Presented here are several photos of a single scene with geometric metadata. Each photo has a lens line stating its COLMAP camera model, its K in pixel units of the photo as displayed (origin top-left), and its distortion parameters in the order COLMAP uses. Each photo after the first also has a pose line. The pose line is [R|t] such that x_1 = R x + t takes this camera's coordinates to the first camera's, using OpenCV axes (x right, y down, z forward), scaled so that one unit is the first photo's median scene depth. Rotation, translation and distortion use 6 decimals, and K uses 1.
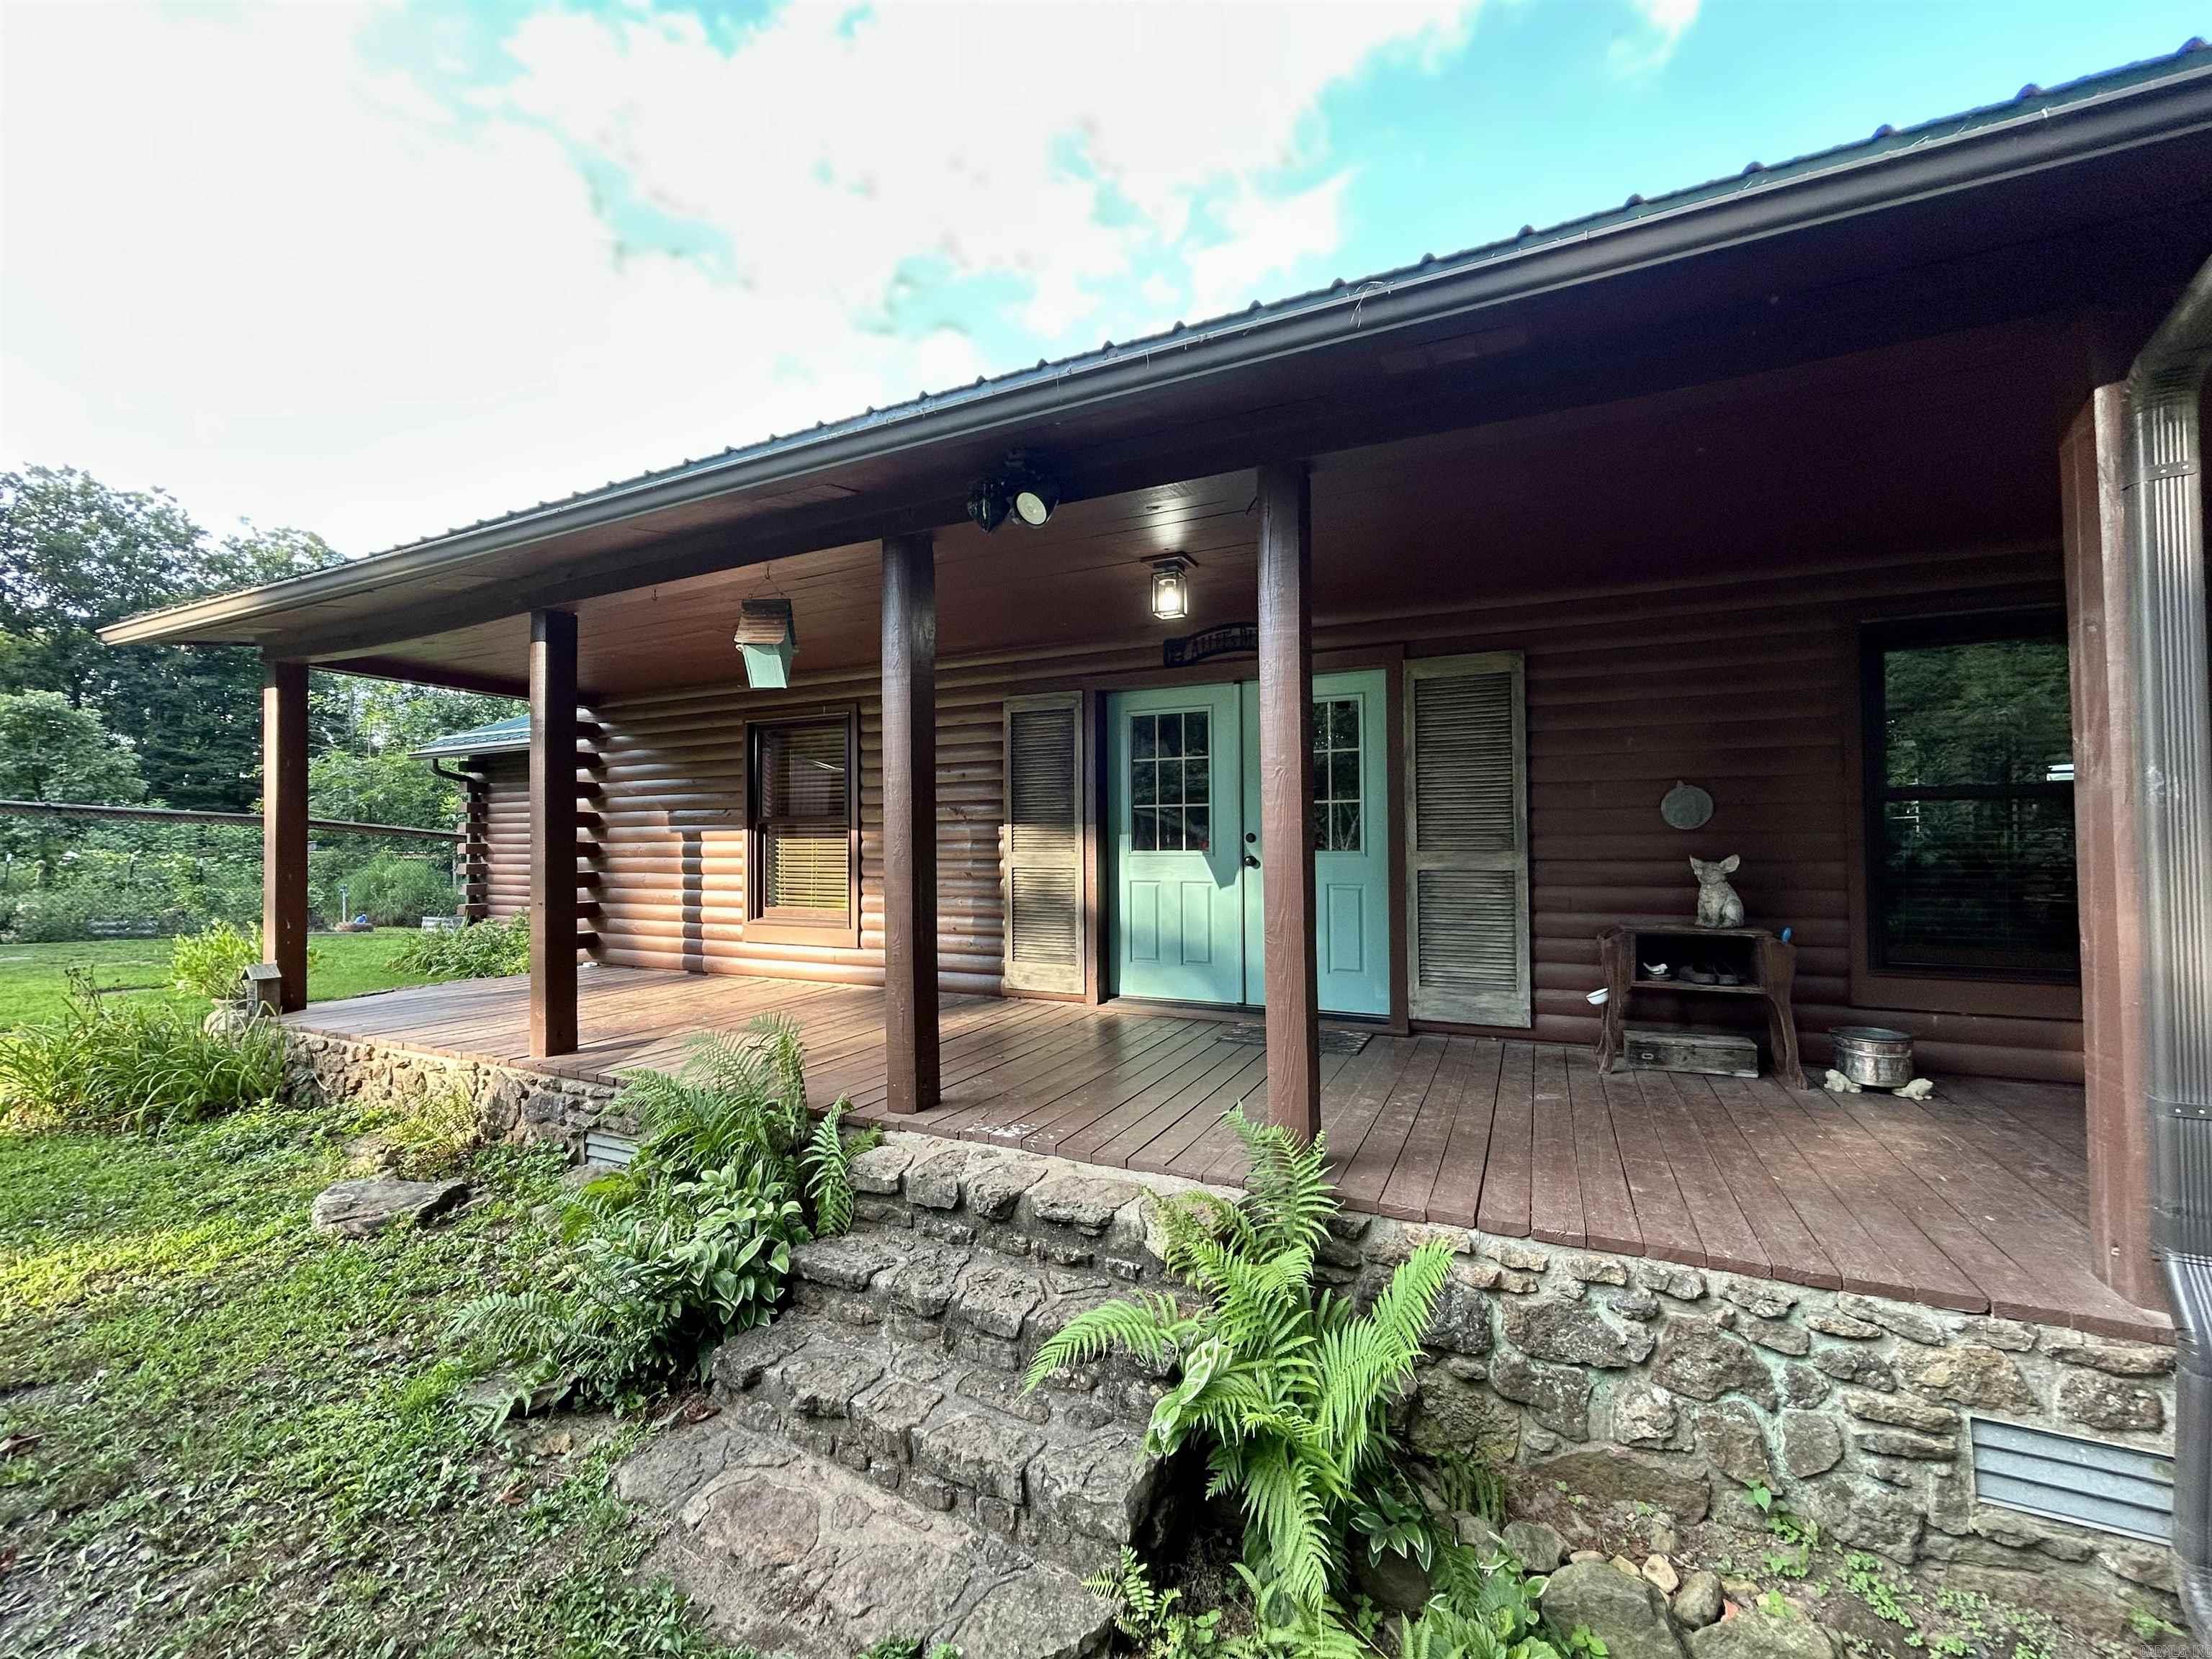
lens RADIAL K [[894.6, 0, 1103.0], [0, 894.6, 827.0], [0, 0, 1]] dist [0.001200, 0.000996]
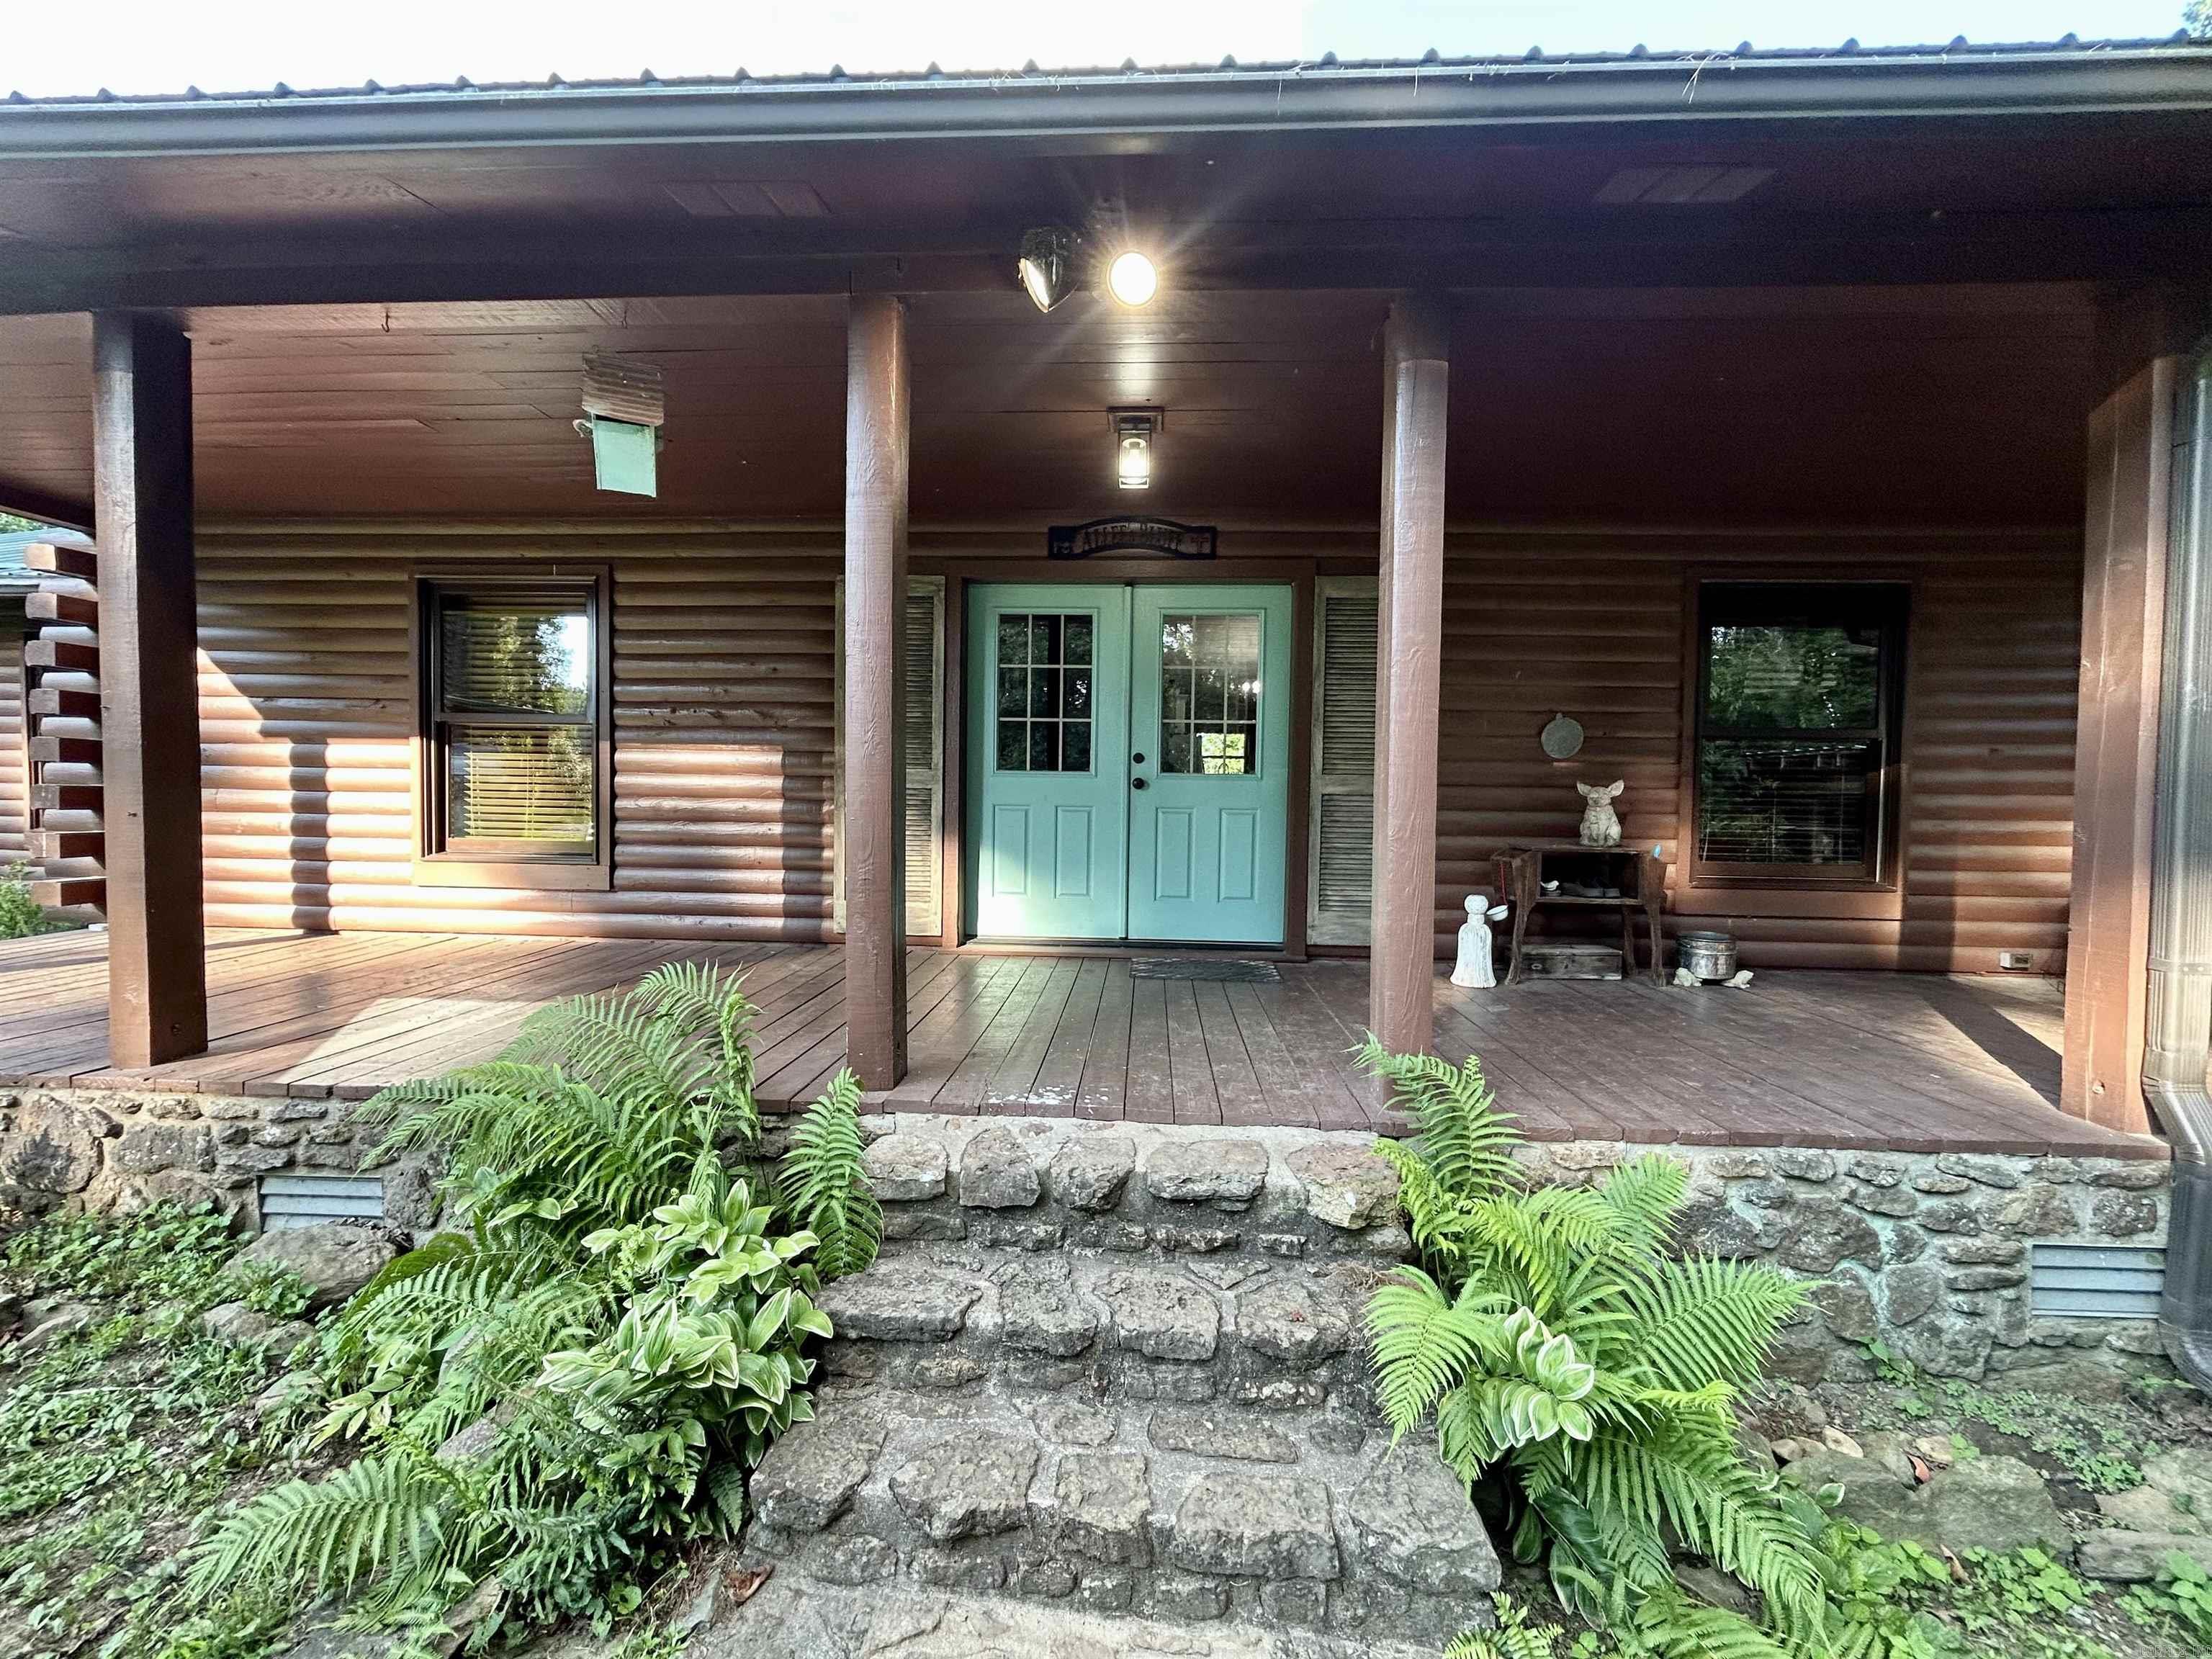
lens RADIAL K [[894.6, 0, 1105.5], [0, 894.6, 825.2], [0, 0, 1]] dist [0.001200, 0.000996]
pose [[0.920983, 0.009240, 0.389492, -0.434236], [-0.029623, 0.998486, 0.046358, 0.076085], [-0.388474, -0.054233, 0.919862, 0.322417]]
